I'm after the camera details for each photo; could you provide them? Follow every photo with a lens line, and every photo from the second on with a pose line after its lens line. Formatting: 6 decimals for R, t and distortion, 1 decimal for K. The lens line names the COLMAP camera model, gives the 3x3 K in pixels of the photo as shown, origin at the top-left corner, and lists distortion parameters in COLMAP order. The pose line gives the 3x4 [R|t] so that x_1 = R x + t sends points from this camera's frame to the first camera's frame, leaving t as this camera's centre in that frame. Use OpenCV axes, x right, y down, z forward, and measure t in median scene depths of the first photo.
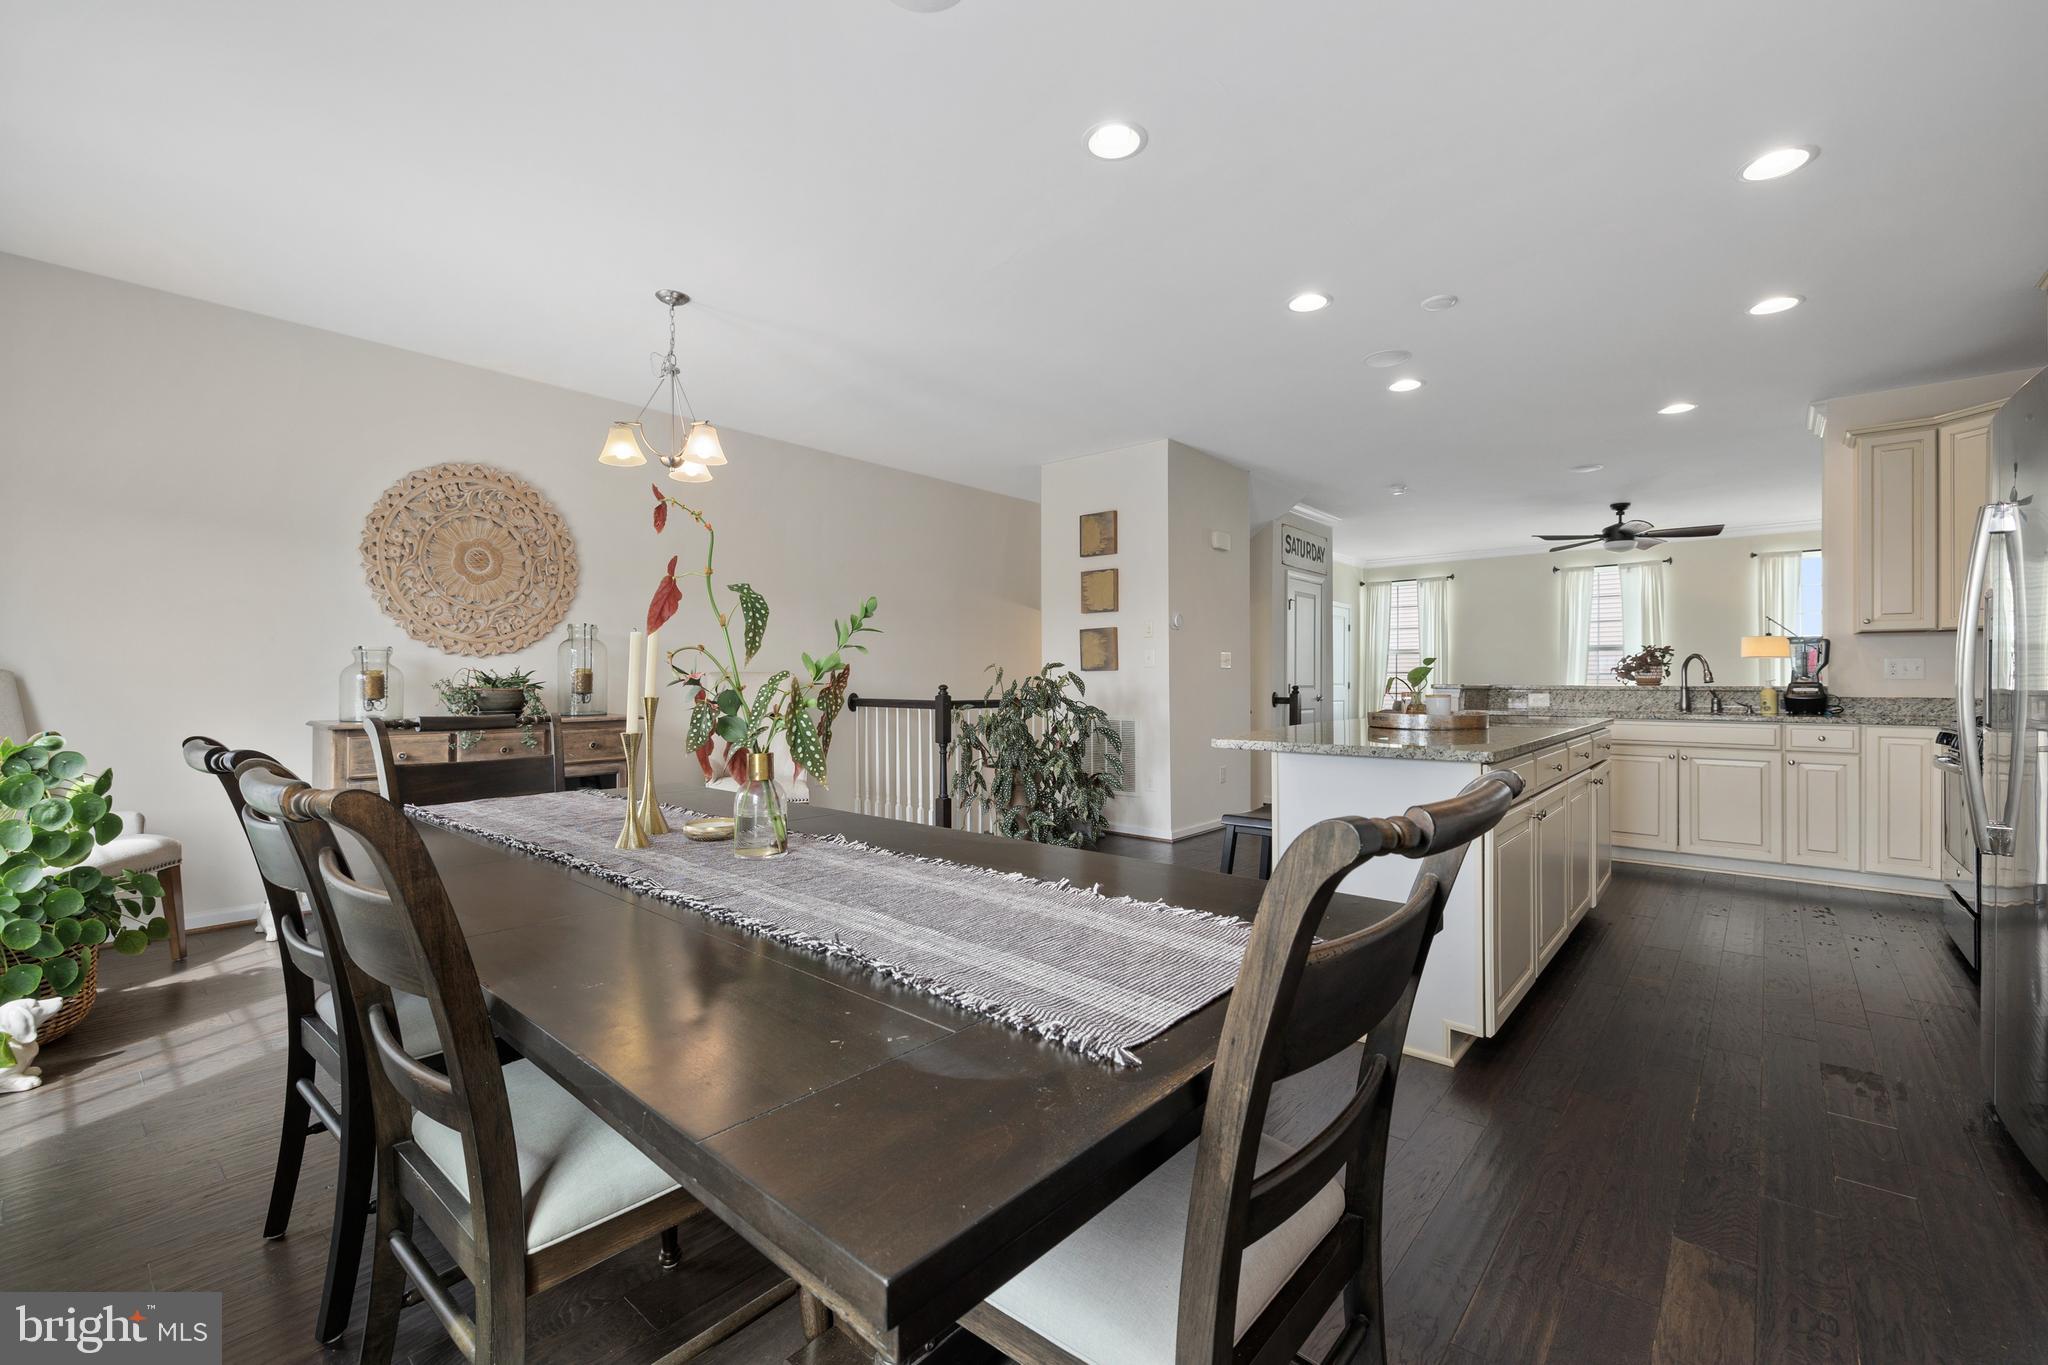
lens RADIAL K [[868.5, 0, 1025.1], [0, 868.5, 685.5], [0, 0, 1]] dist [0.000929, -0.000586]
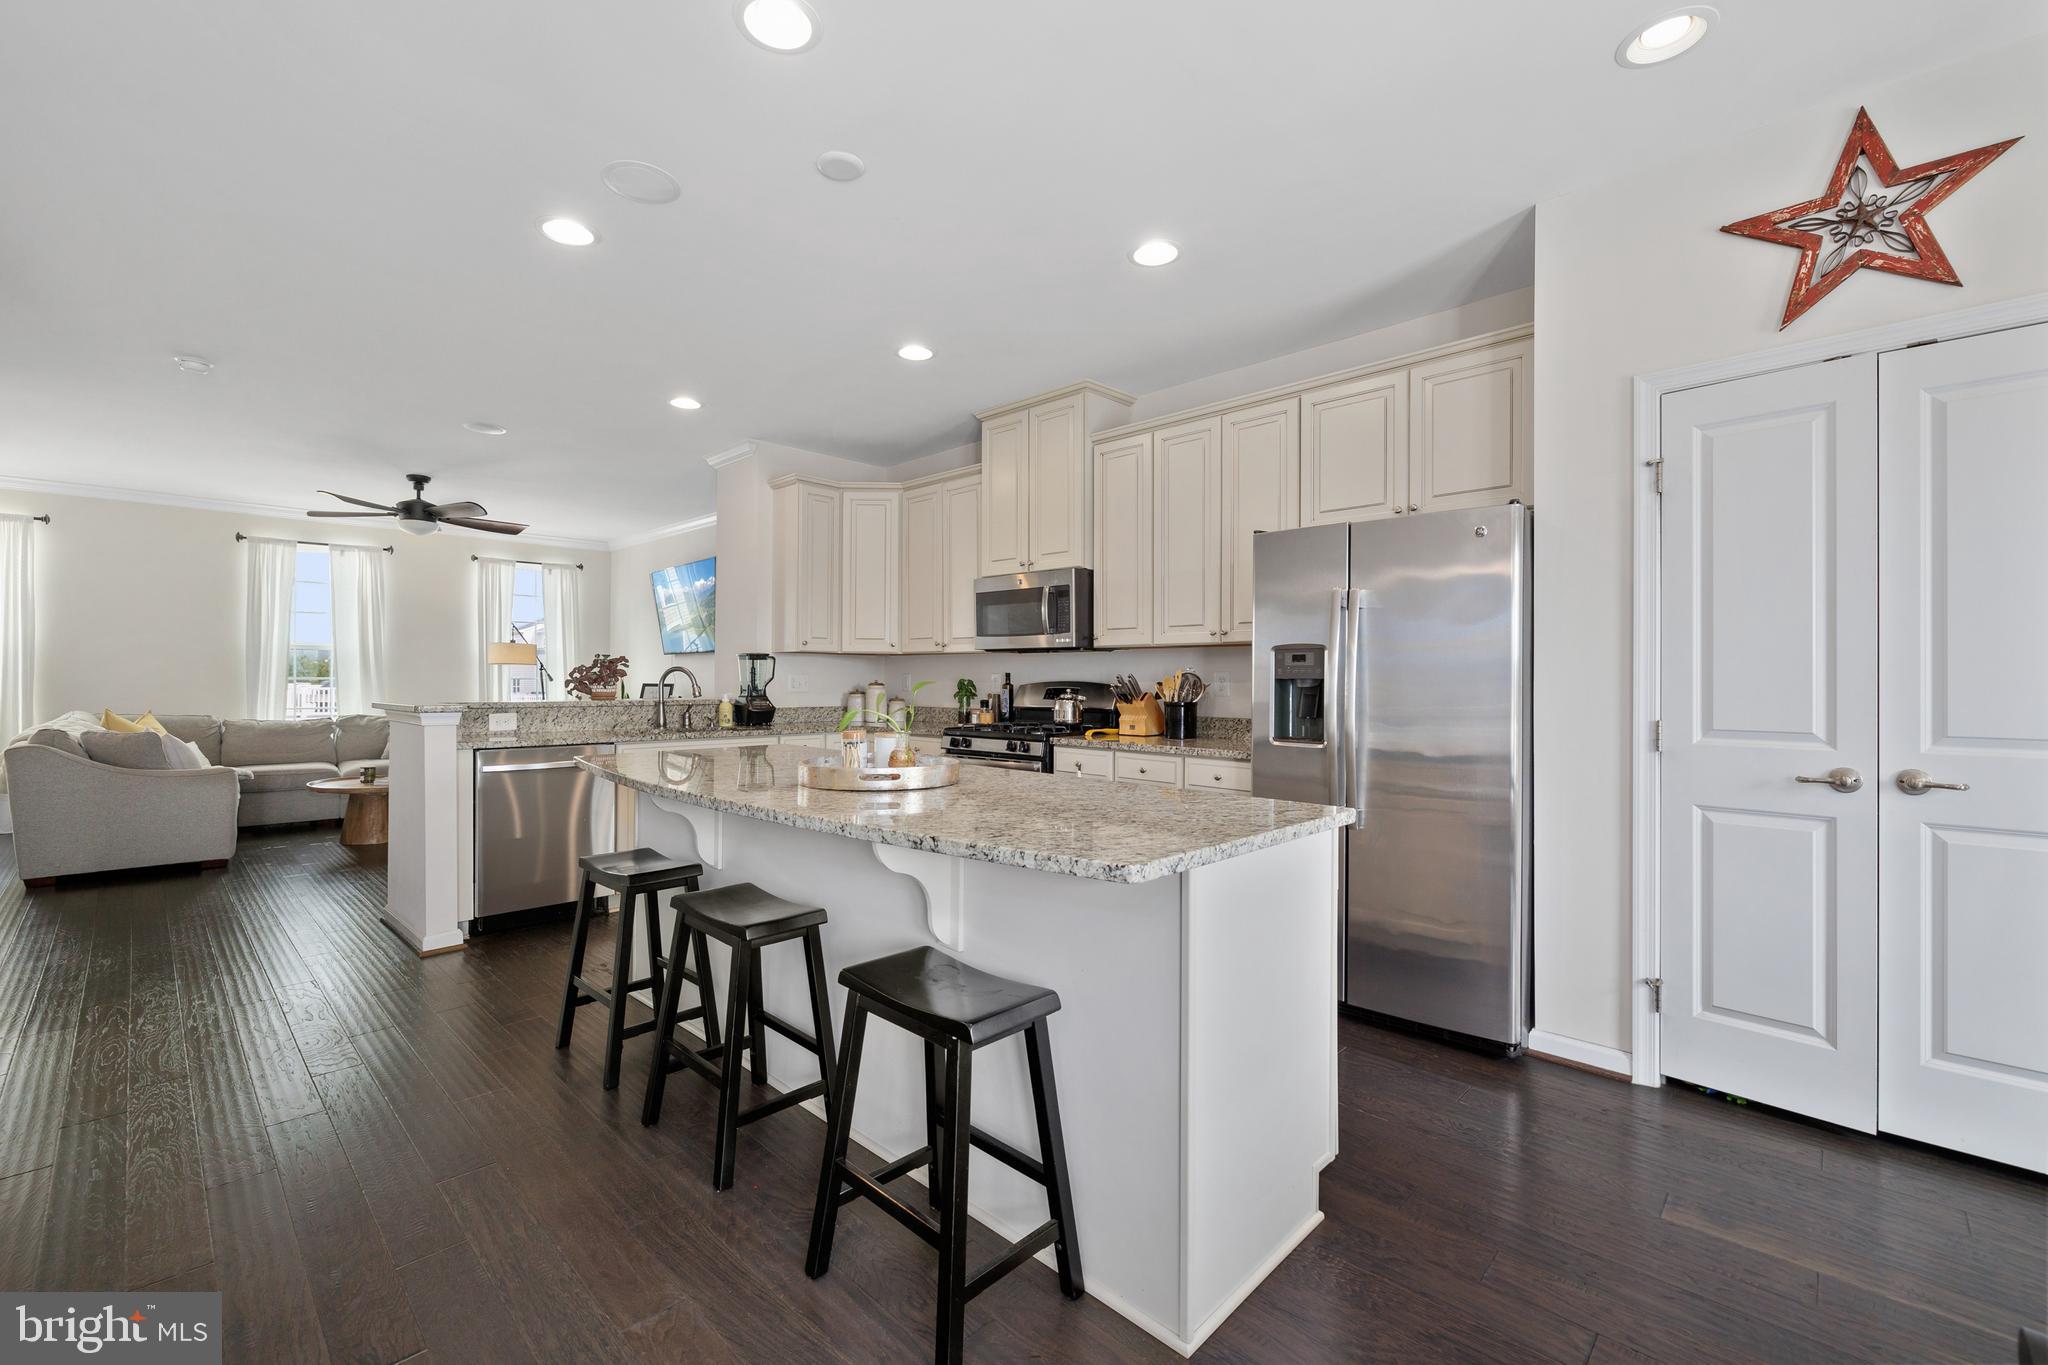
lens RADIAL K [[868.5, 0, 1017.8], [0, 868.5, 677.0], [0, 0, 1]] dist [0.000929, -0.000586]
pose [[0.062540, 0.003250, 0.998037, -0.133137], [0.003289, 0.999989, -0.003463, -0.018377], [-0.998037, 0.003499, 0.062529, 0.504247]]
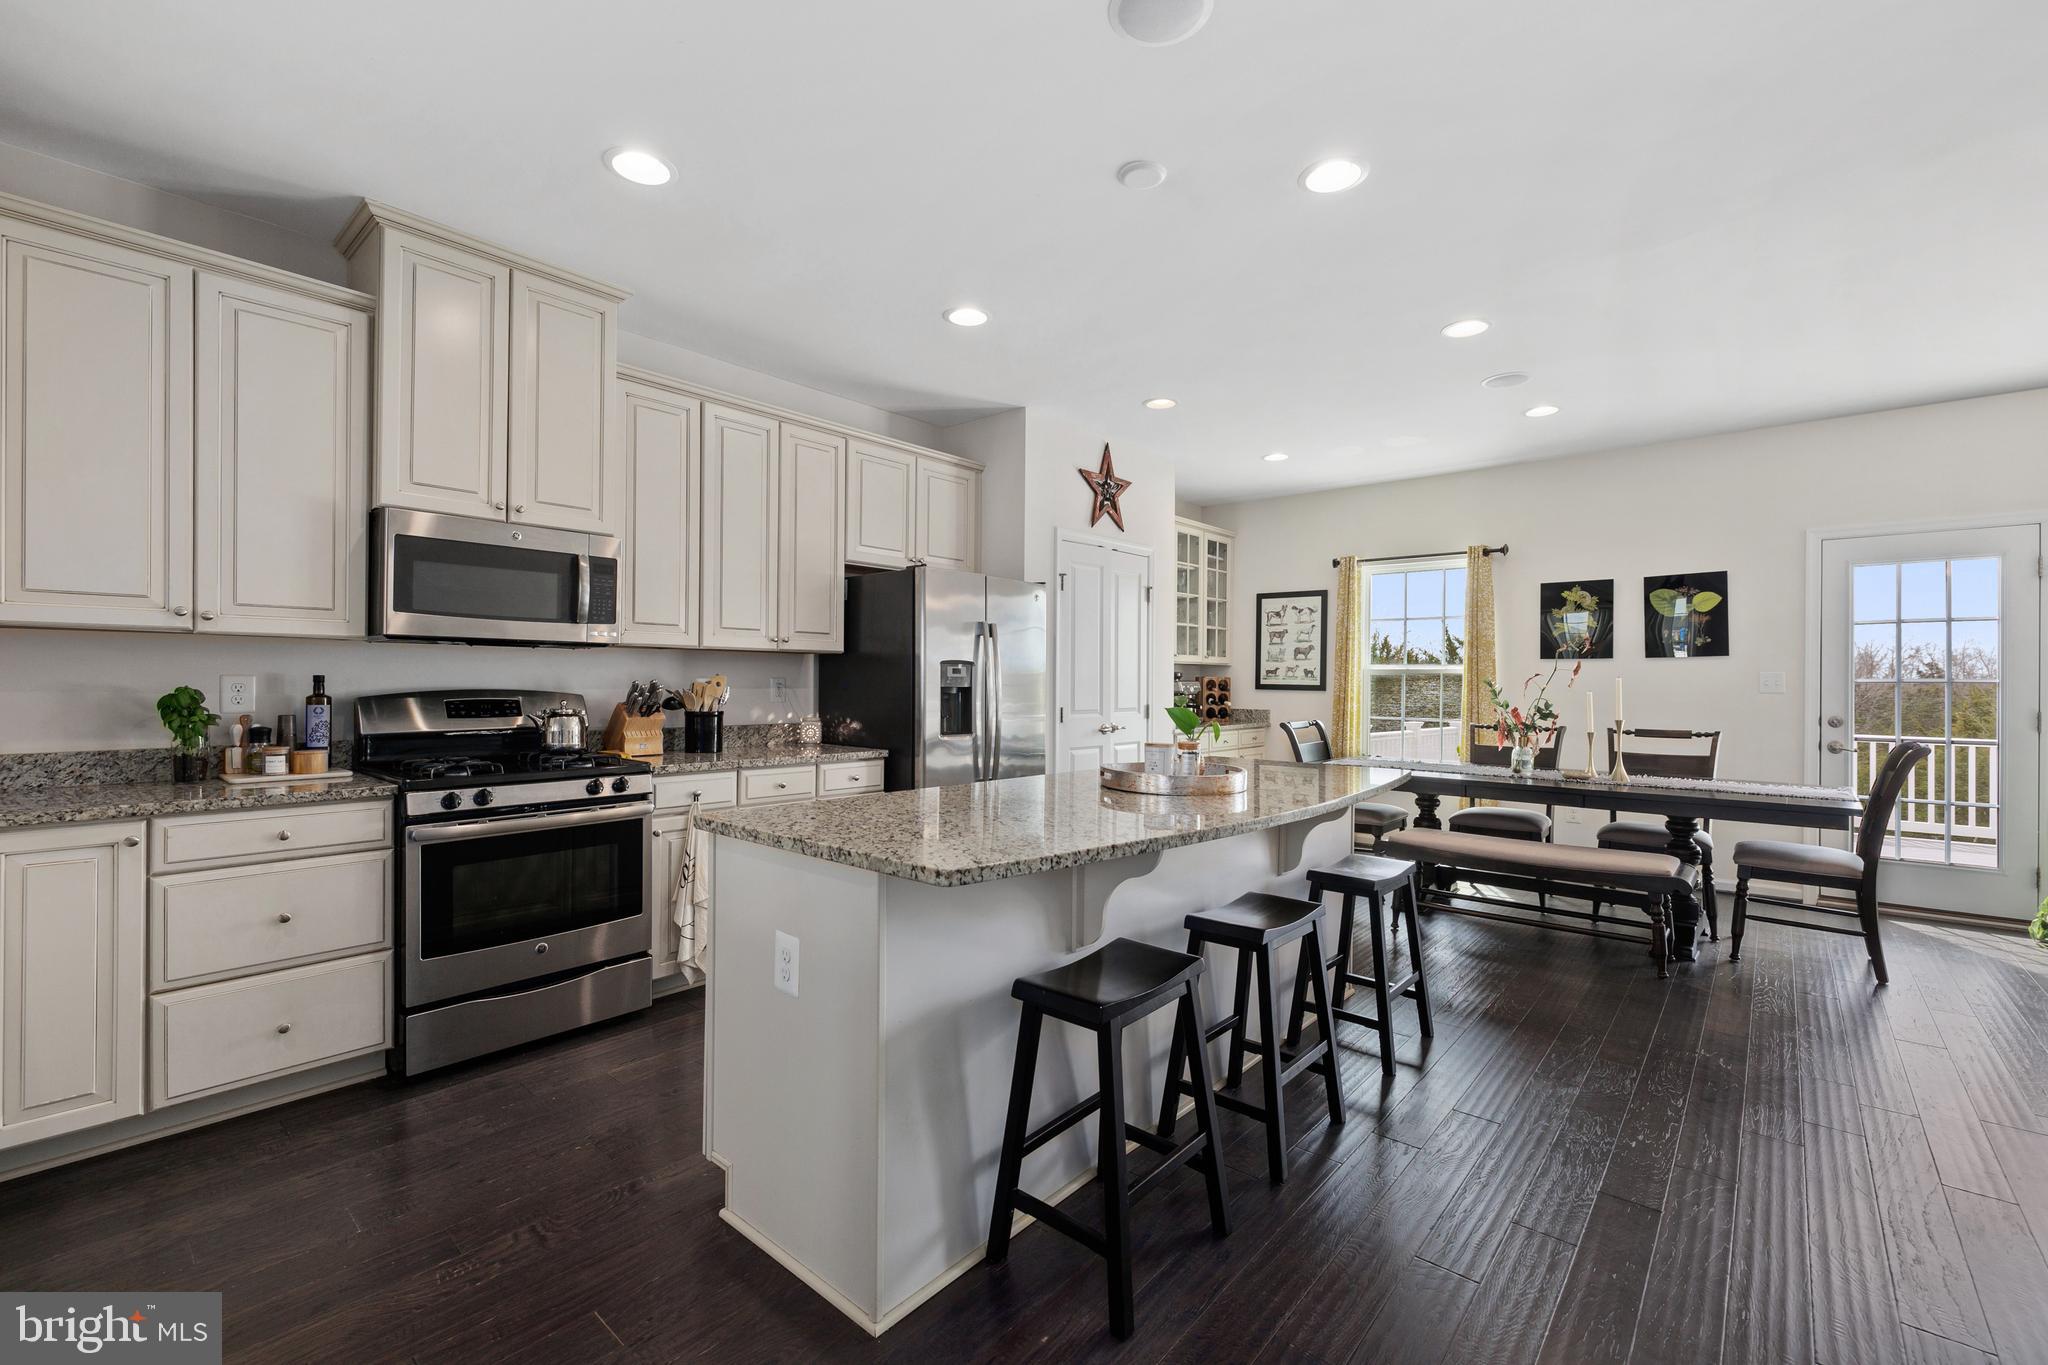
lens RADIAL K [[868.5, 0, 1016.4], [0, 868.5, 669.8], [0, 0, 1]] dist [0.000929, -0.000586]
pose [[-0.999961, -0.006807, 0.005573, 0.356966], [-0.006835, 0.999963, -0.005161, -0.028816], [-0.005538, -0.005199, -0.999971, 1.053978]]
